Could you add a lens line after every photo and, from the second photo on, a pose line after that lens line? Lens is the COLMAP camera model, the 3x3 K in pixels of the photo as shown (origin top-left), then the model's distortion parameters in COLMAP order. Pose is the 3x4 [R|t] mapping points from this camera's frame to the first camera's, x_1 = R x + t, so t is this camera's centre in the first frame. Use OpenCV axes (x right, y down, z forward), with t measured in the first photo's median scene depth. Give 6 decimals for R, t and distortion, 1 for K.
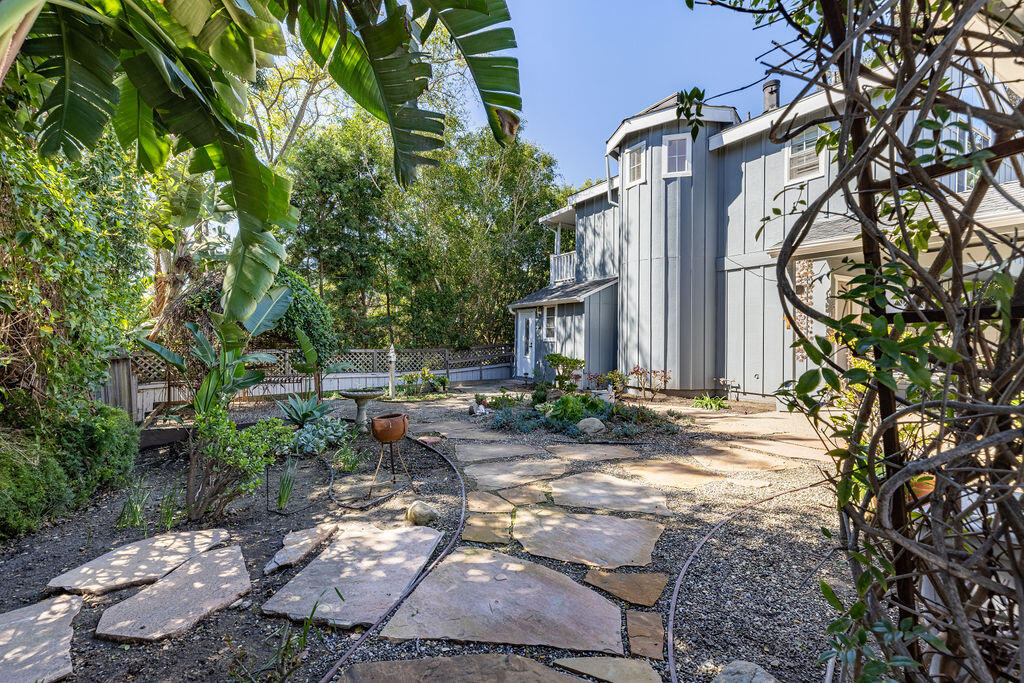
lens RADIAL K [[459.6, 0, 510.9], [0, 459.6, 342.0], [0, 0, 1]] dist [0.008315, 0.000154]
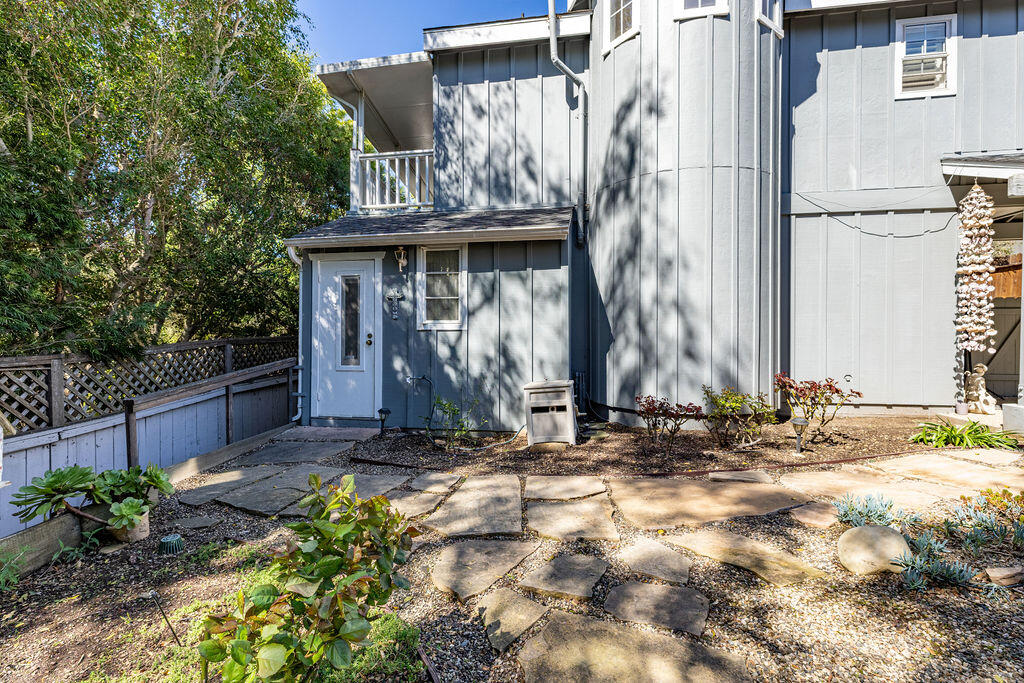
lens RADIAL K [[459.6, 0, 511.7], [0, 459.6, 339.5], [0, 0, 1]] dist [0.008315, 0.000154]
pose [[0.634788, -0.003972, 0.772676, -0.207914], [0.014016, 0.999881, -0.006374, 0.012342], [-0.772559, 0.014876, 0.634768, 0.681562]]
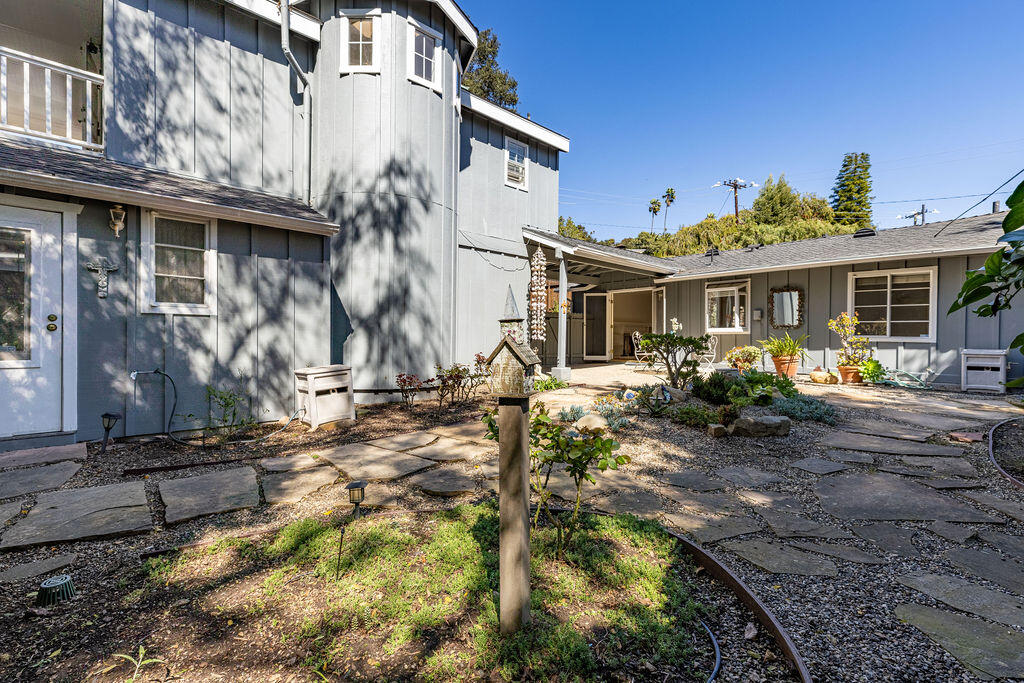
lens RADIAL K [[459.6, 0, 514.1], [0, 459.6, 340.3], [0, 0, 1]] dist [0.008315, 0.000154]
pose [[-0.221897, -0.008217, 0.975035, -0.336484], [0.008434, 0.999911, 0.010346, 0.018819], [-0.975034, 0.010520, -0.221808, 0.829853]]
